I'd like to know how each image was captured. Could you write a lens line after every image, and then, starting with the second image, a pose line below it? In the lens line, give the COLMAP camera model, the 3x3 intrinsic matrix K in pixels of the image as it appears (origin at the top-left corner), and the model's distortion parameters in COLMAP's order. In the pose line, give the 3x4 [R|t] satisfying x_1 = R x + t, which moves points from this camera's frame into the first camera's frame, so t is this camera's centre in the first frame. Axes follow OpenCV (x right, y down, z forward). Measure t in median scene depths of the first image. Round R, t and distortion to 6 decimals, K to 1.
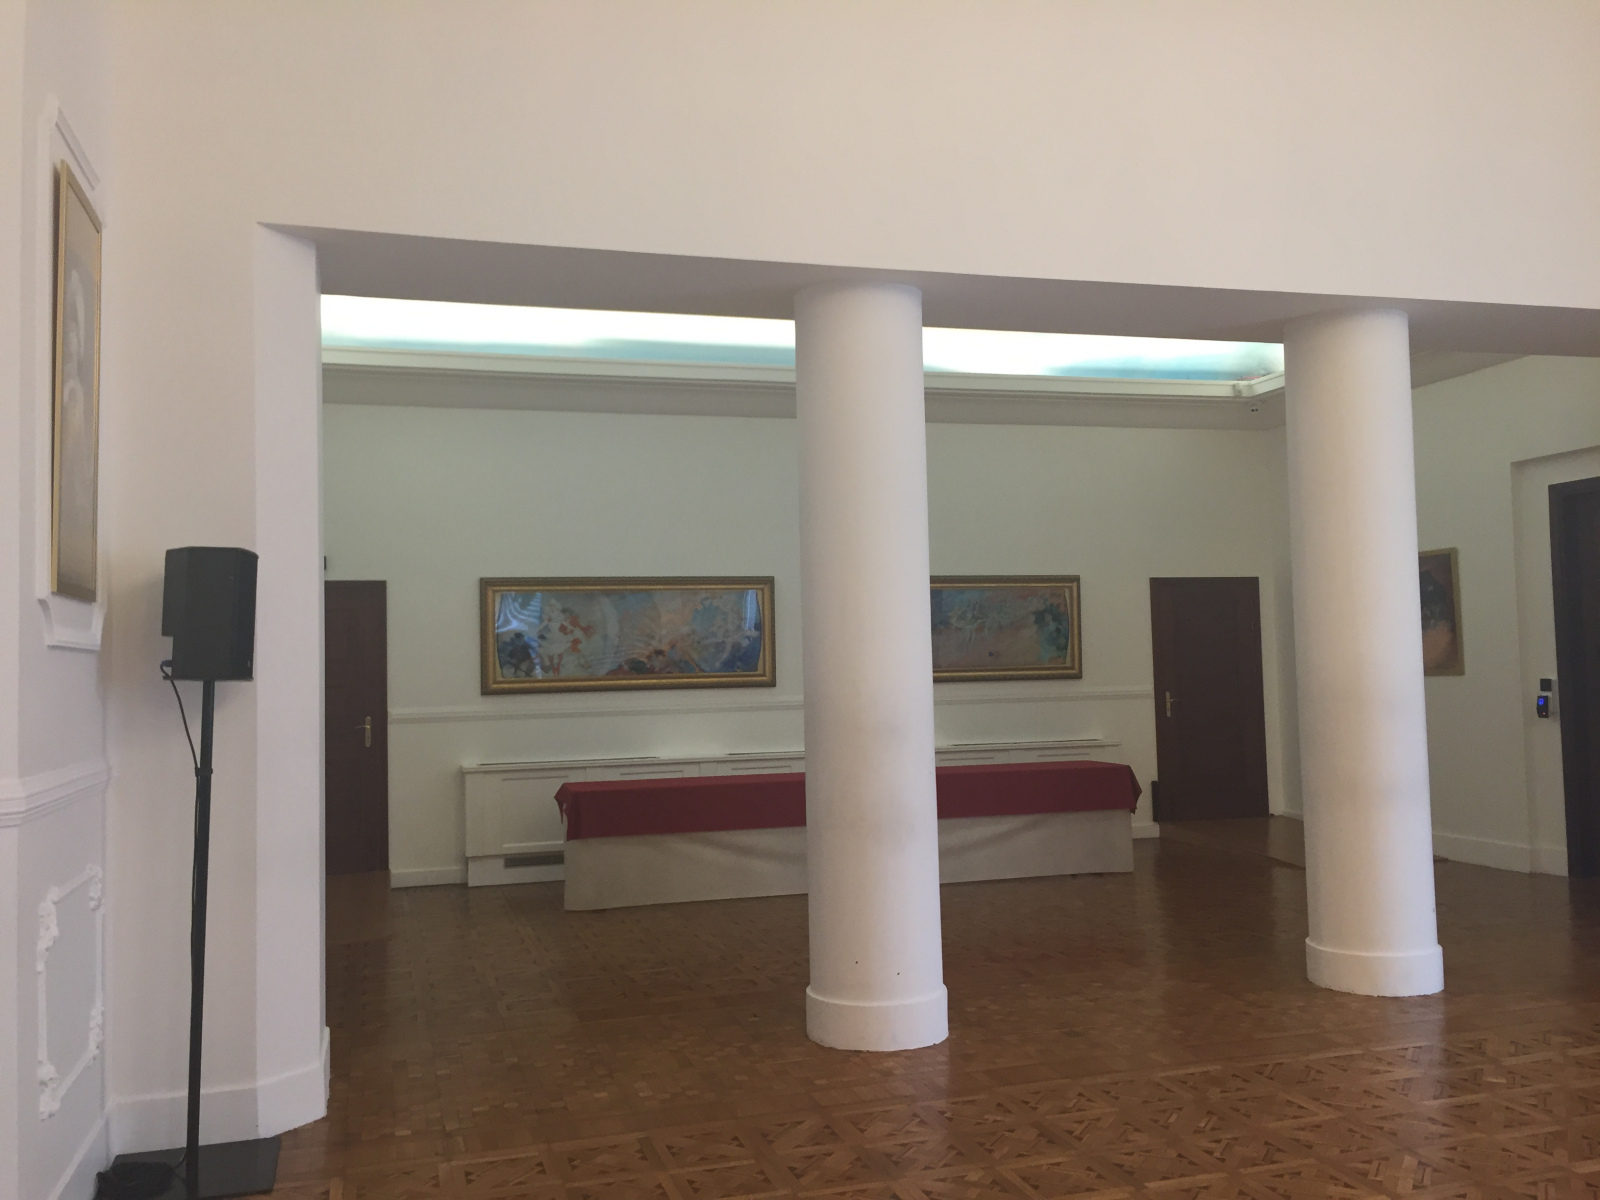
lens RADIAL K [[1379.7, 0, 793.2], [0, 1379.7, 565.7], [0, 0, 1]] dist [0.073745, -0.116500]
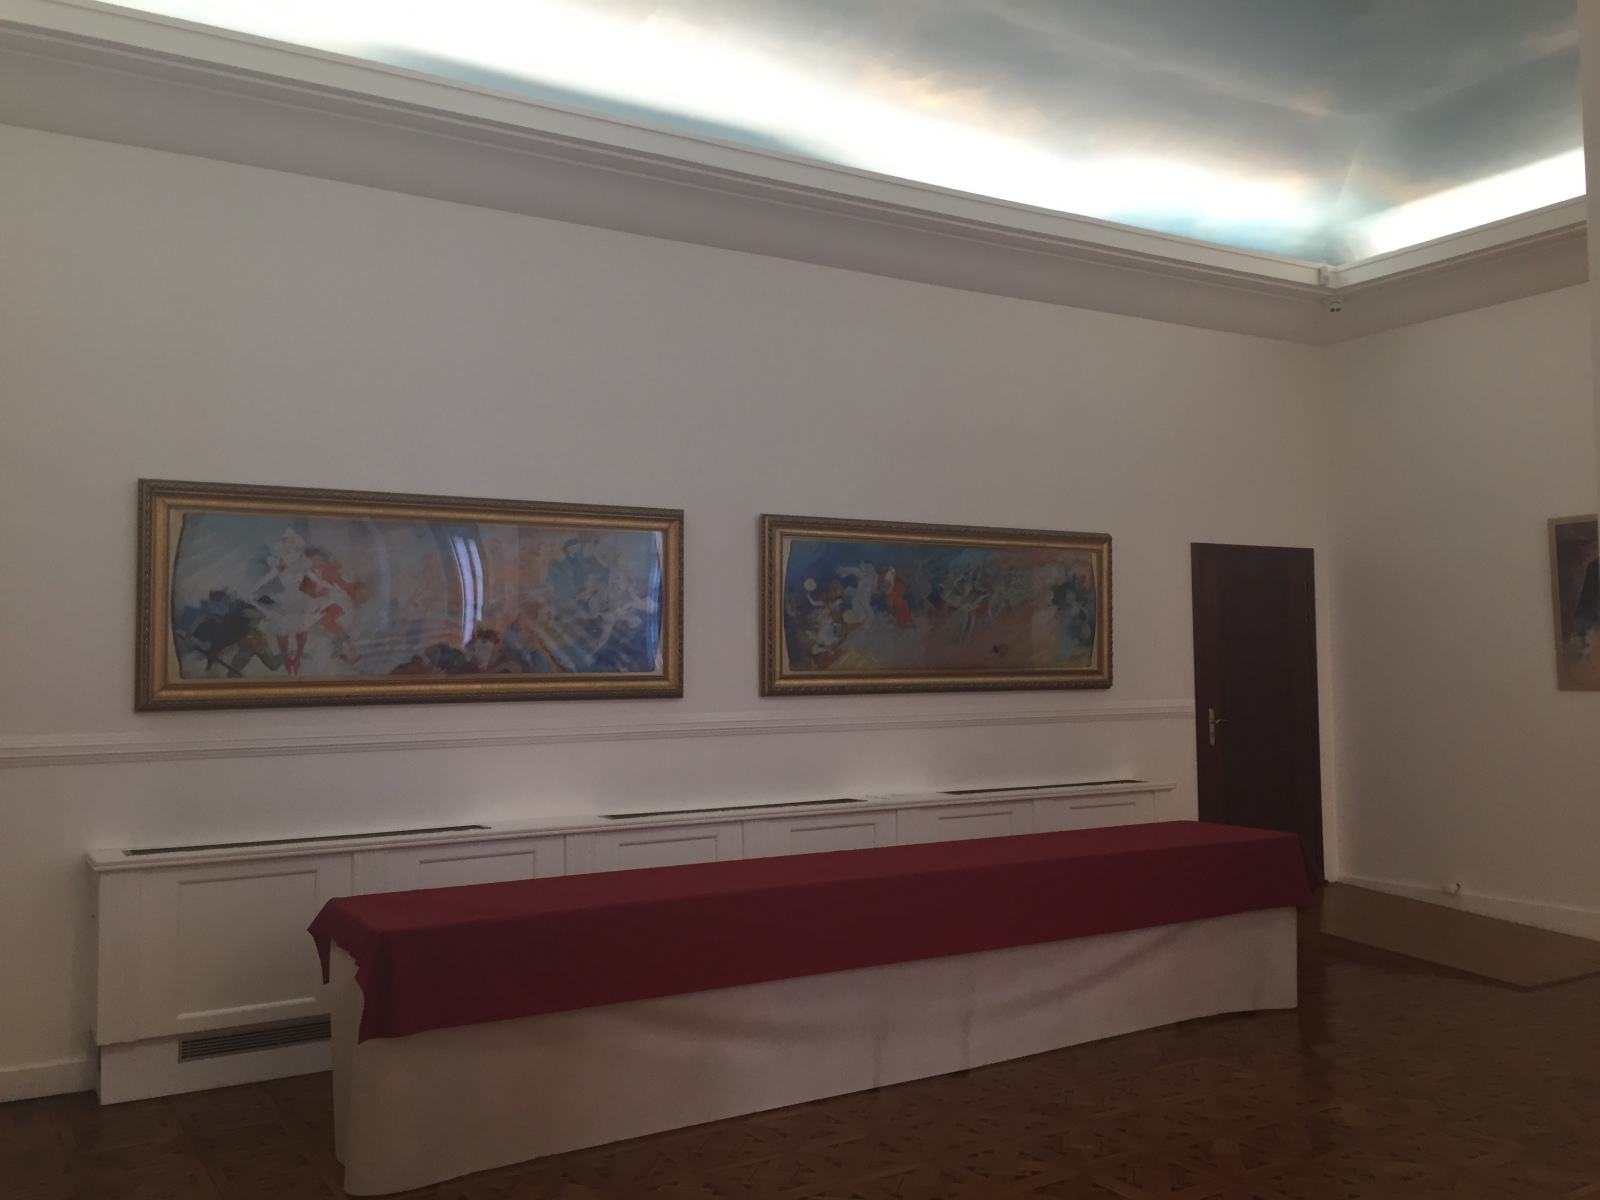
lens RADIAL K [[1379.7, 0, 793.2], [0, 1379.7, 565.7], [0, 0, 1]] dist [0.073745, -0.116500]
pose [[0.959702, 0.035174, 0.278811, -0.133829], [-0.034974, 0.999372, -0.005693, 0.033769], [-0.278836, -0.004288, 0.960329, 0.431119]]
